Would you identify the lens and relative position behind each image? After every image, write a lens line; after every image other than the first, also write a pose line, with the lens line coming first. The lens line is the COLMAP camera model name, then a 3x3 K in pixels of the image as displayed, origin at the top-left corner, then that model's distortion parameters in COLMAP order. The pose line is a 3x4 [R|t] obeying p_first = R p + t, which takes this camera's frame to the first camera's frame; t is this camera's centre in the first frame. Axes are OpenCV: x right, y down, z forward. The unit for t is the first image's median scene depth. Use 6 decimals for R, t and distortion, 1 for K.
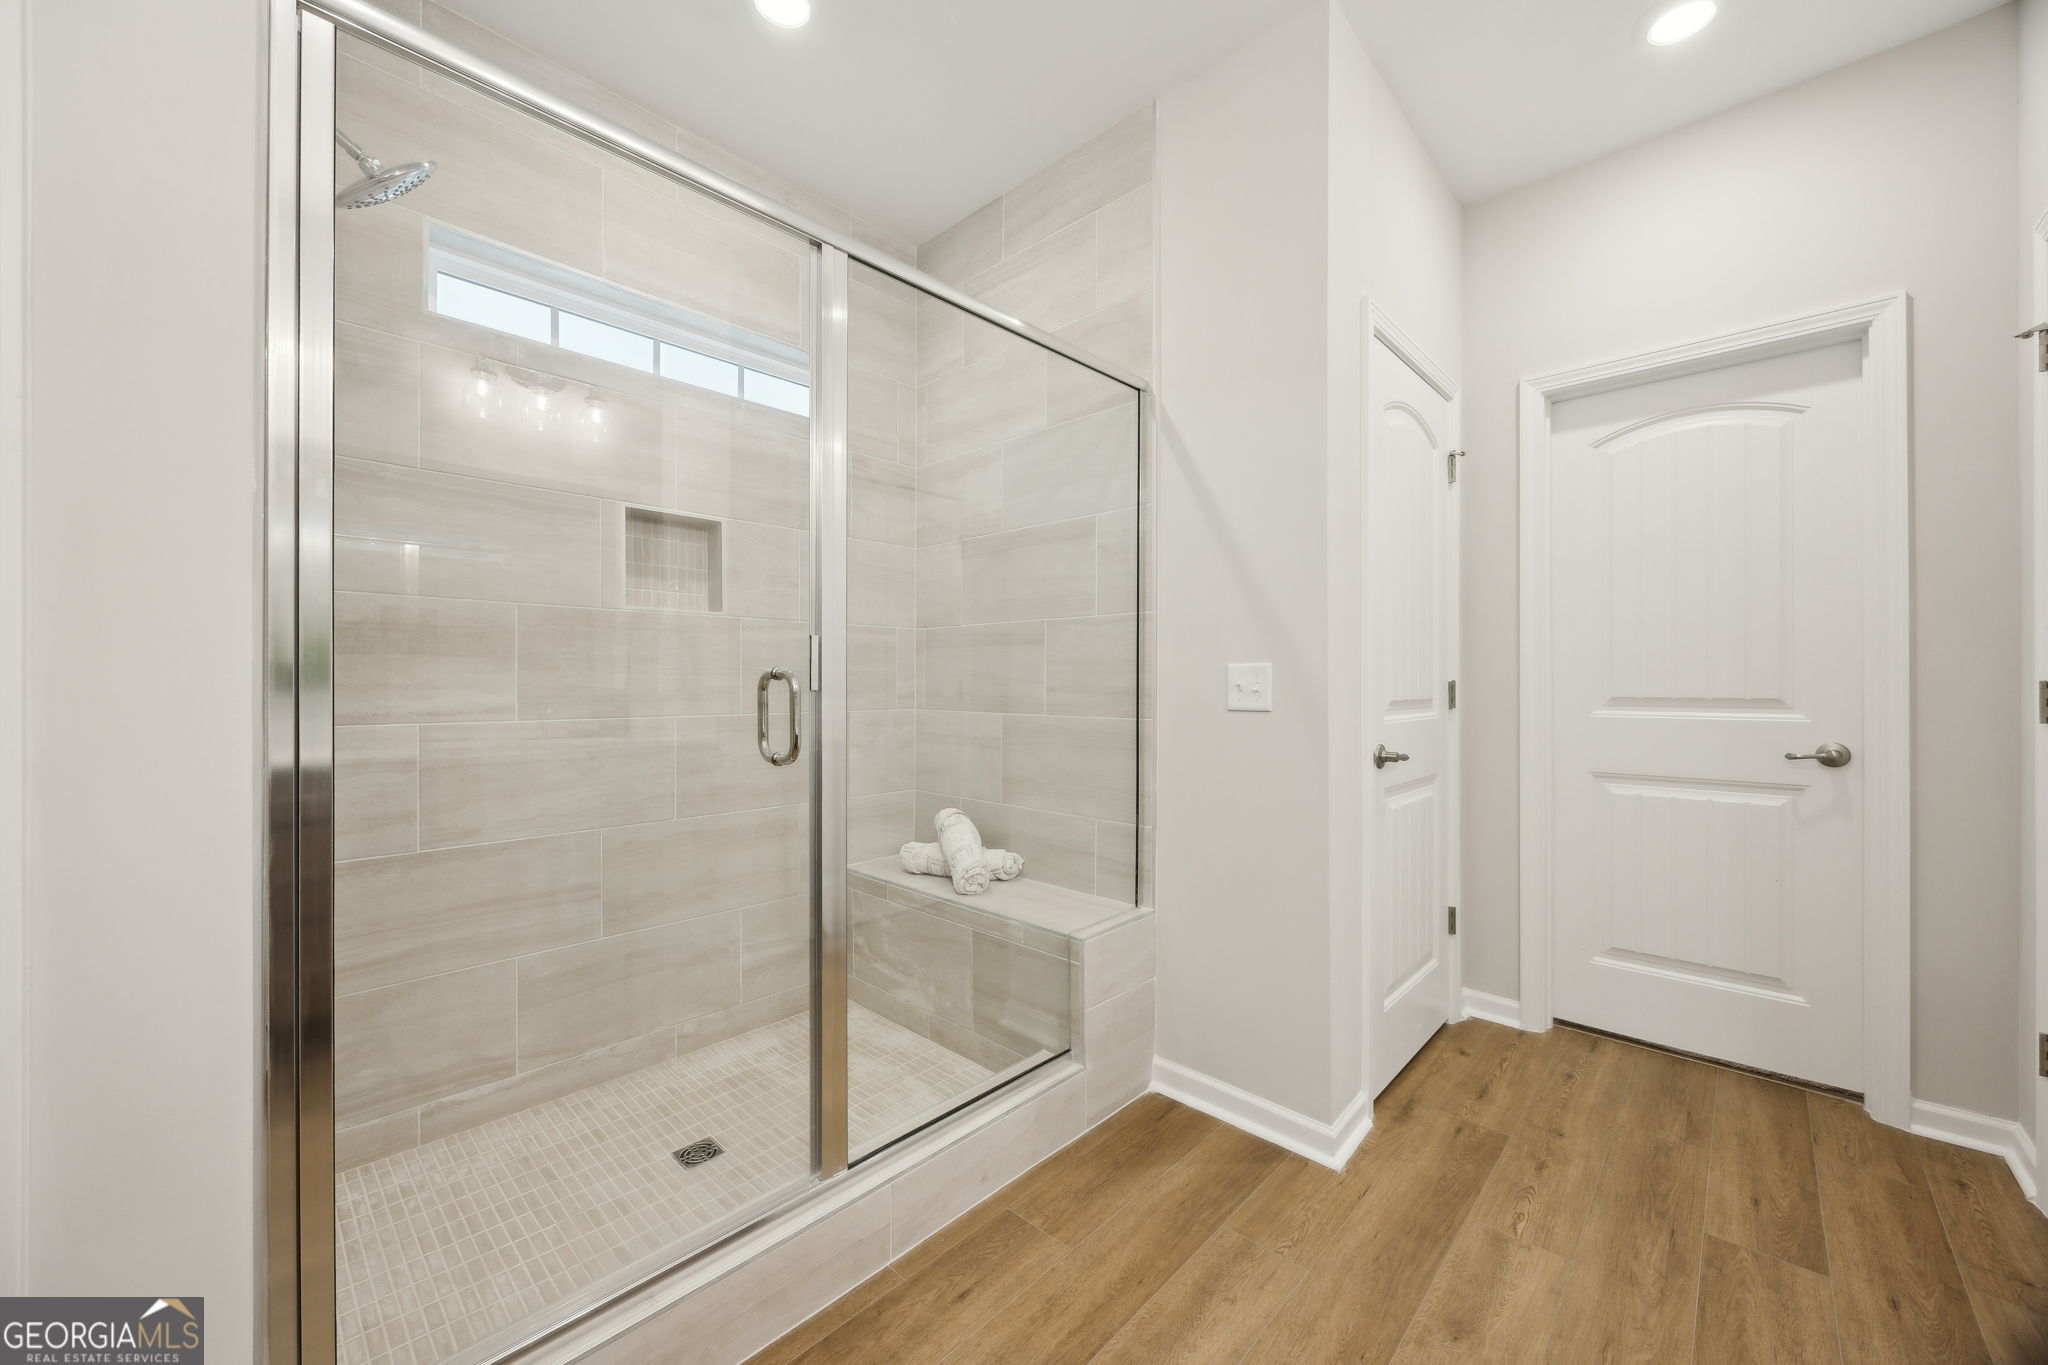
lens RADIAL K [[779.9, 0, 1026.6], [0, 779.9, 675.3], [0, 0, 1]] dist [-0.000163, -0.000001]
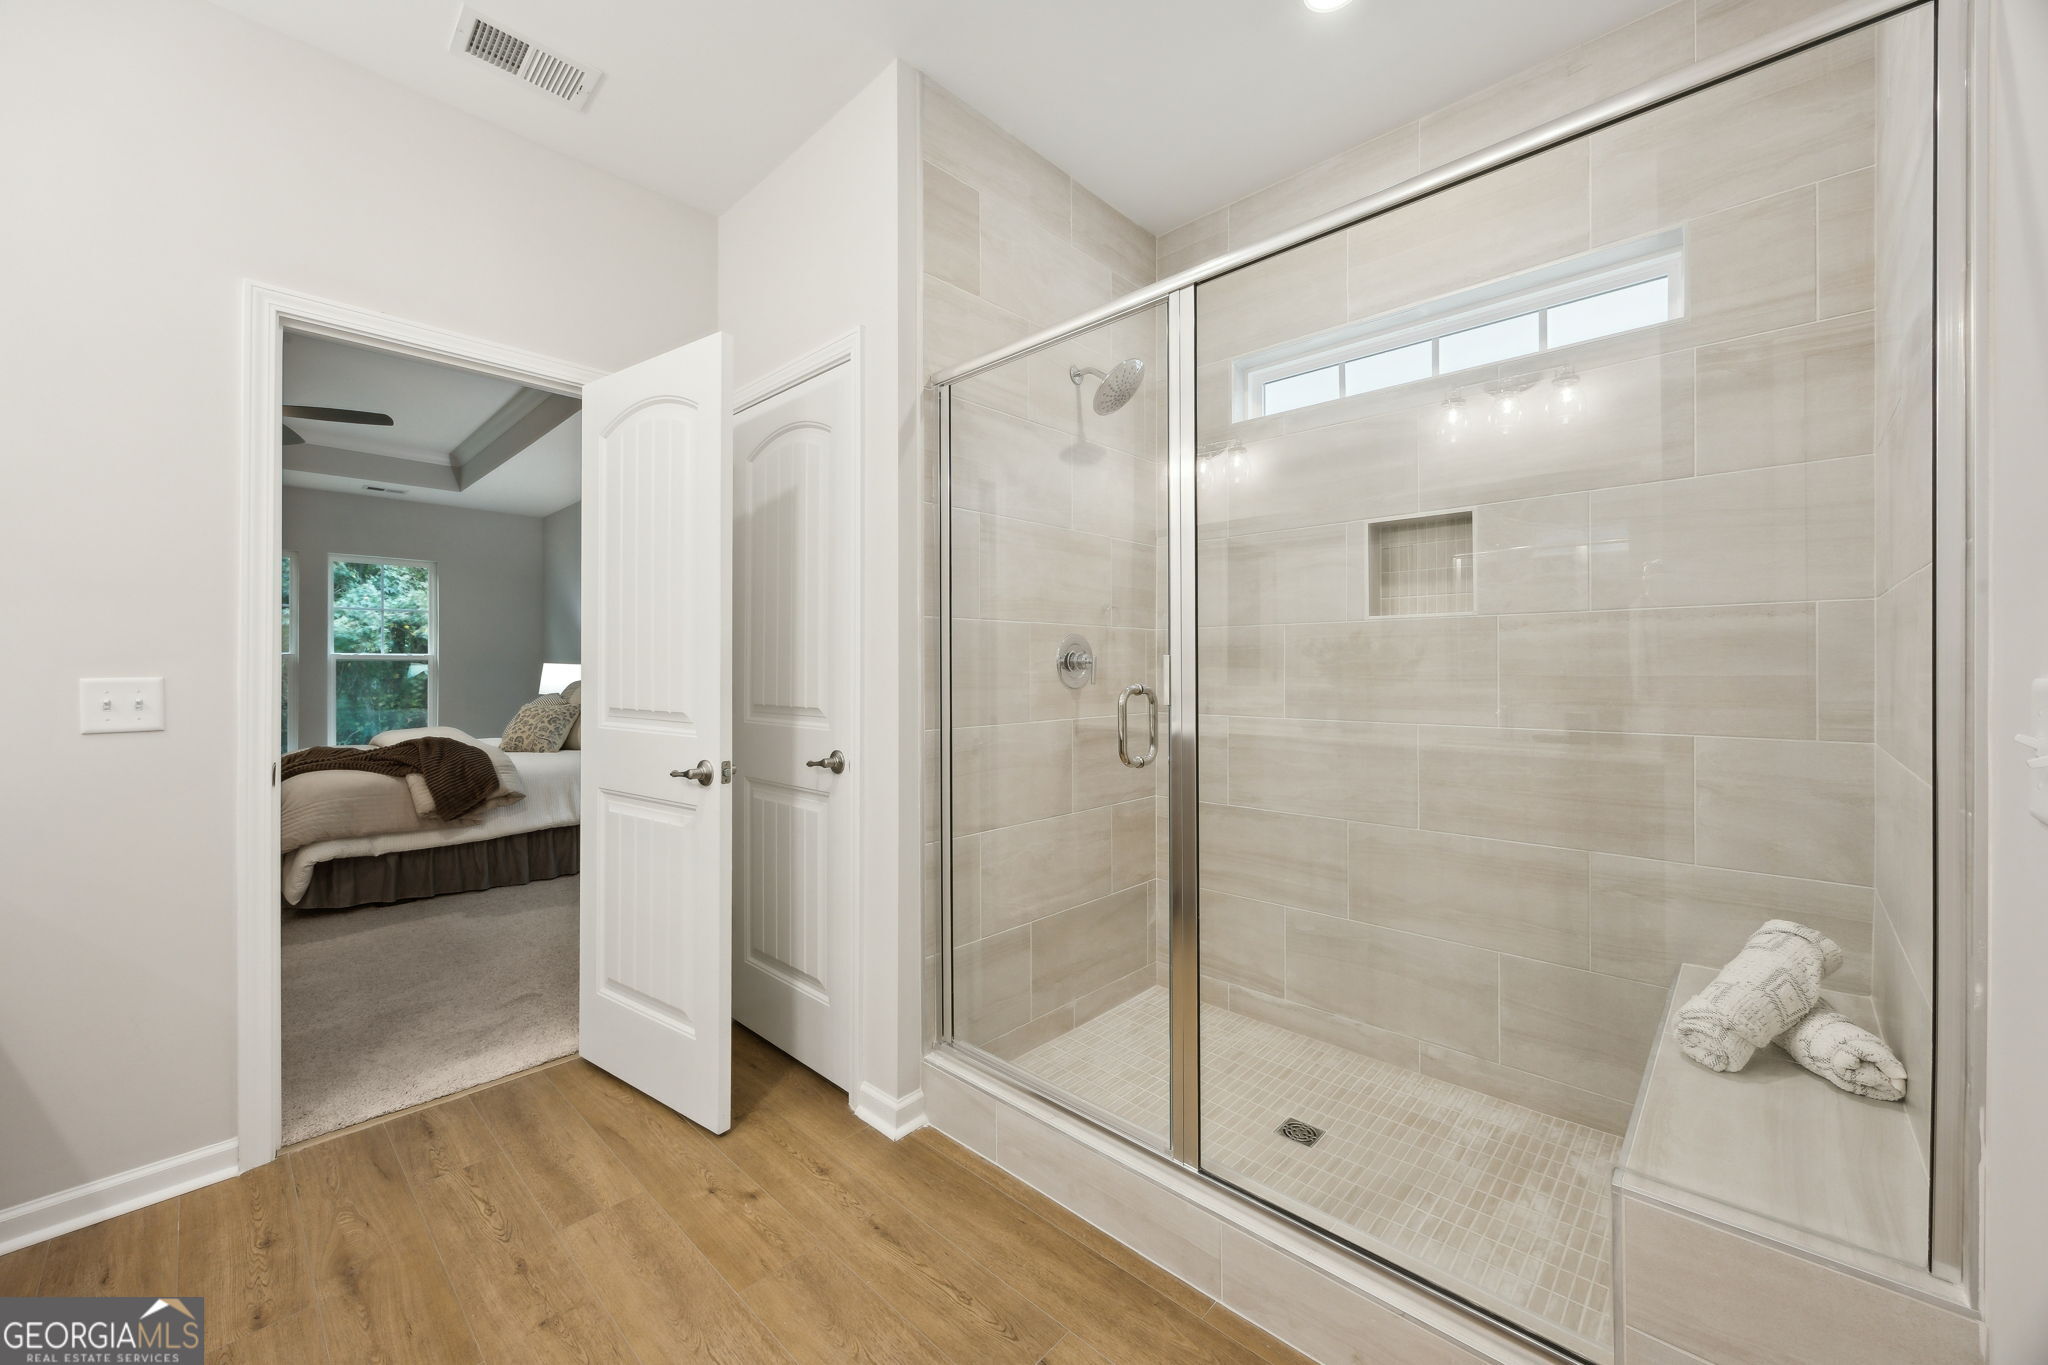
lens RADIAL K [[777.7, 0, 1043.7], [0, 777.7, 704.6], [0, 0, 1]] dist [-0.001159, -0.000014]
pose [[0.011032, 0.034504, -0.999344, 0.598619], [0.001472, 0.999403, 0.034523, -0.004352], [0.999938, -0.001852, 0.010975, 0.626761]]
